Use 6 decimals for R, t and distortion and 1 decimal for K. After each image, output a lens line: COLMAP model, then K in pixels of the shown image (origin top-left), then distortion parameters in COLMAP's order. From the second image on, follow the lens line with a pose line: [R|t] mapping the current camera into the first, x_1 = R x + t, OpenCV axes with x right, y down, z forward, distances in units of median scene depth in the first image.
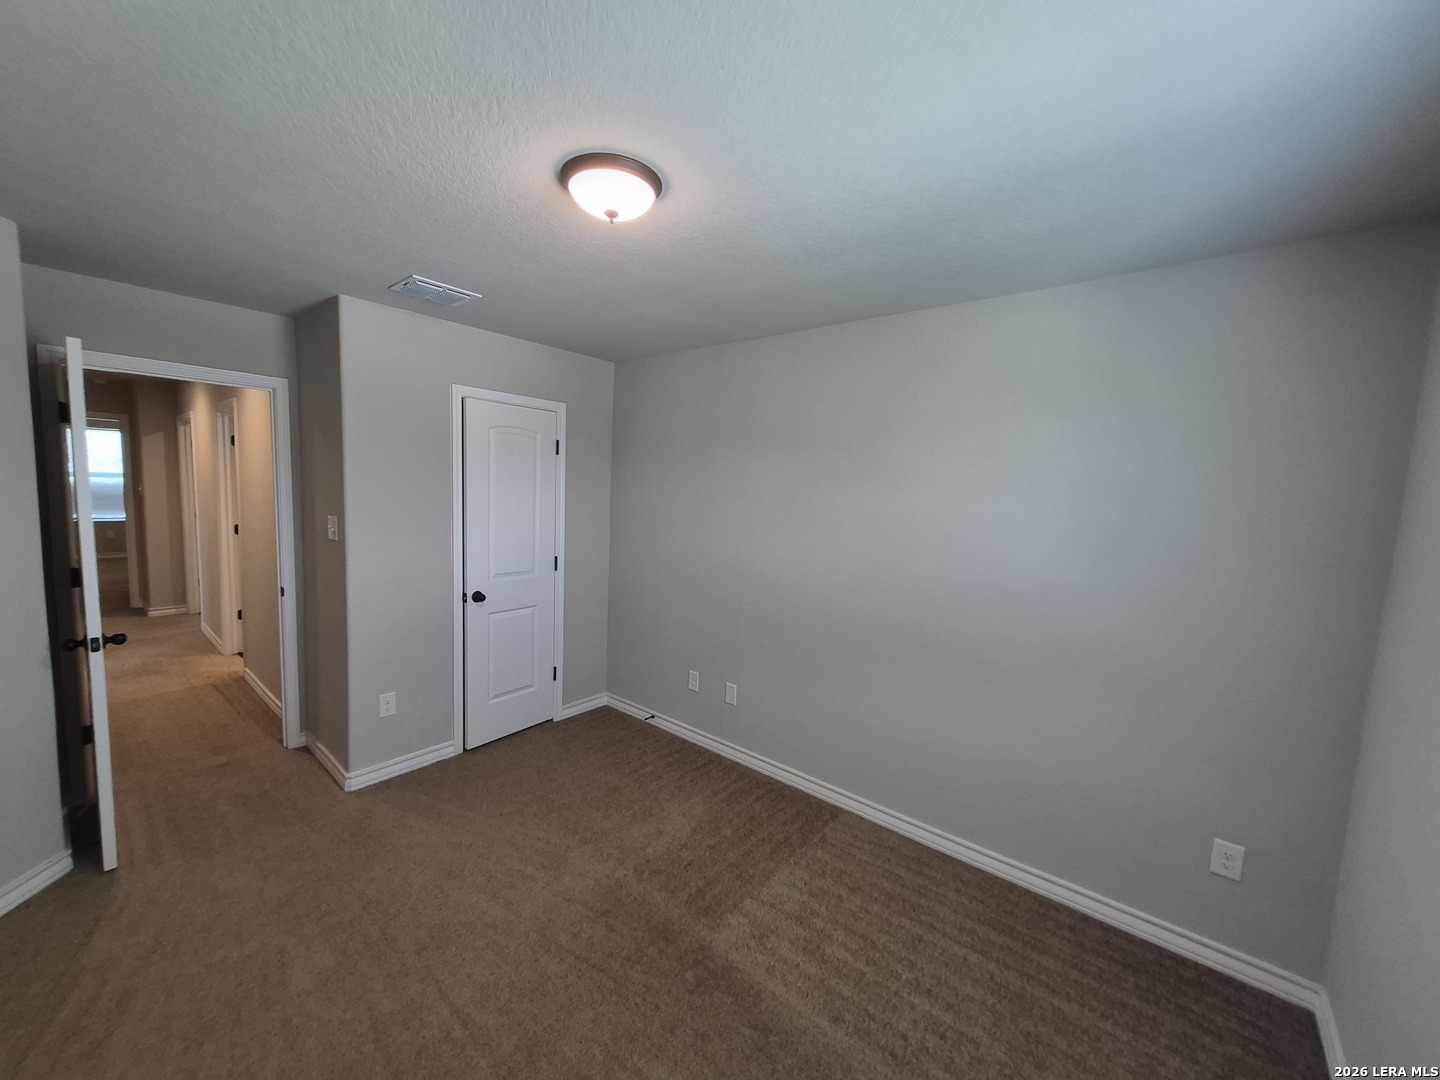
lens RADIAL K [[564.3, 0, 709.5], [0, 564.3, 546.5], [0, 0, 1]] dist [0.011191, -0.001823]
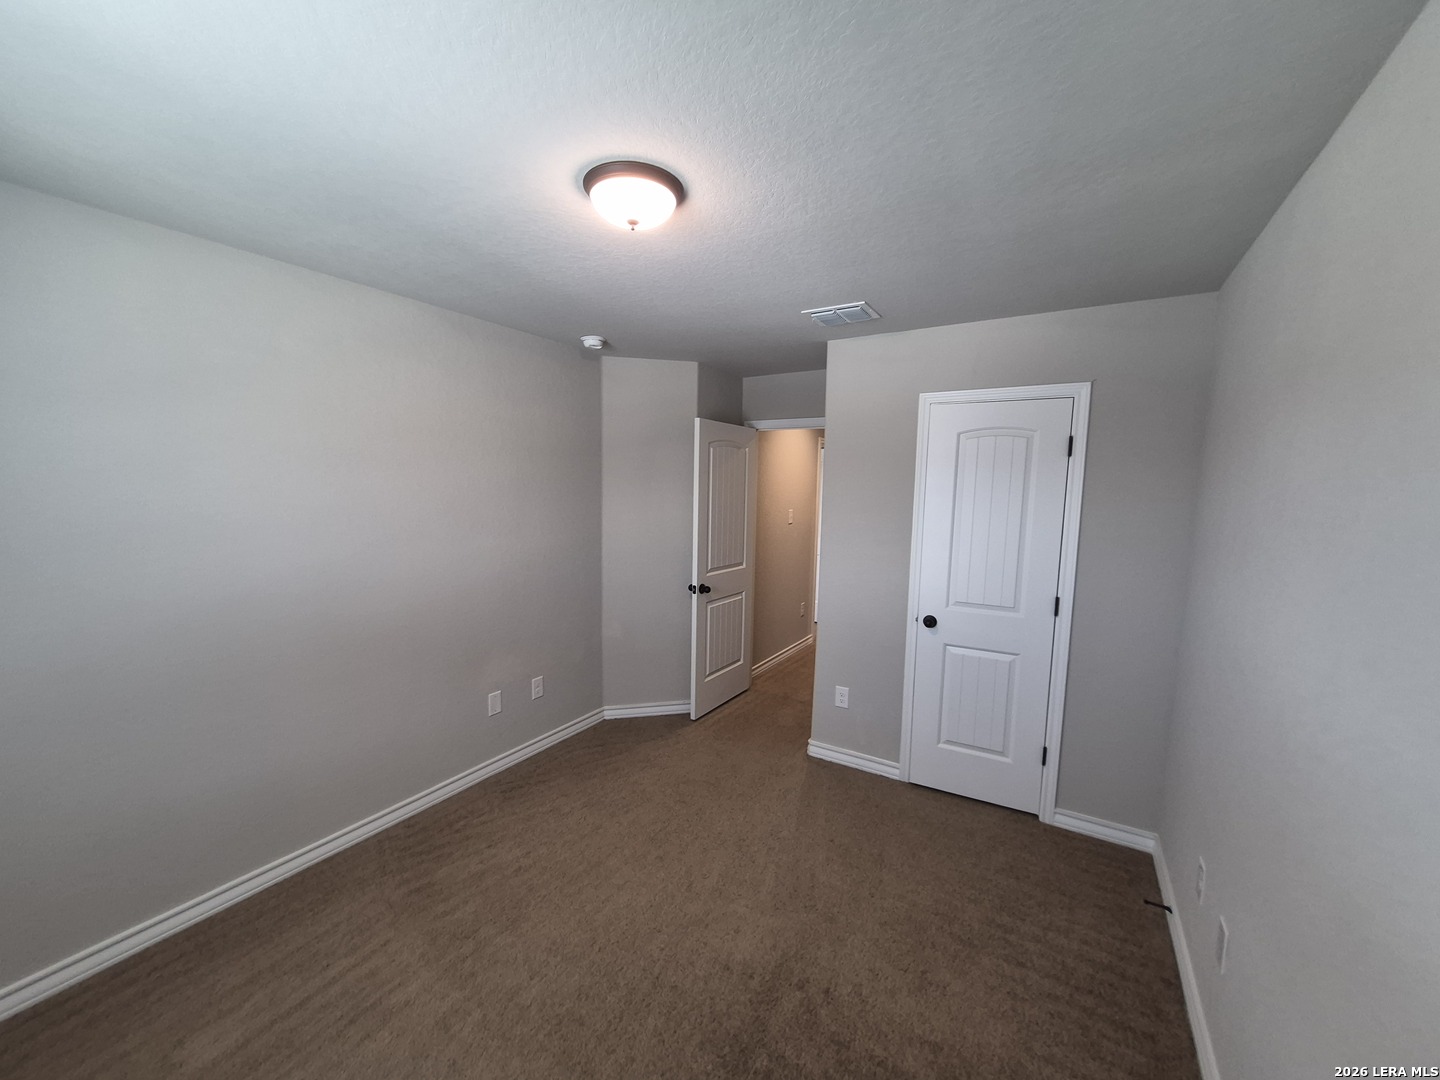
lens RADIAL K [[564.3, 0, 709.5], [0, 564.3, 546.5], [0, 0, 1]] dist [0.011191, -0.001823]
pose [[0.144772, 0.073232, -0.986751, 0.452293], [-0.111561, 0.992107, 0.057261, -0.046411], [0.983156, 0.101793, 0.151799, 0.531884]]
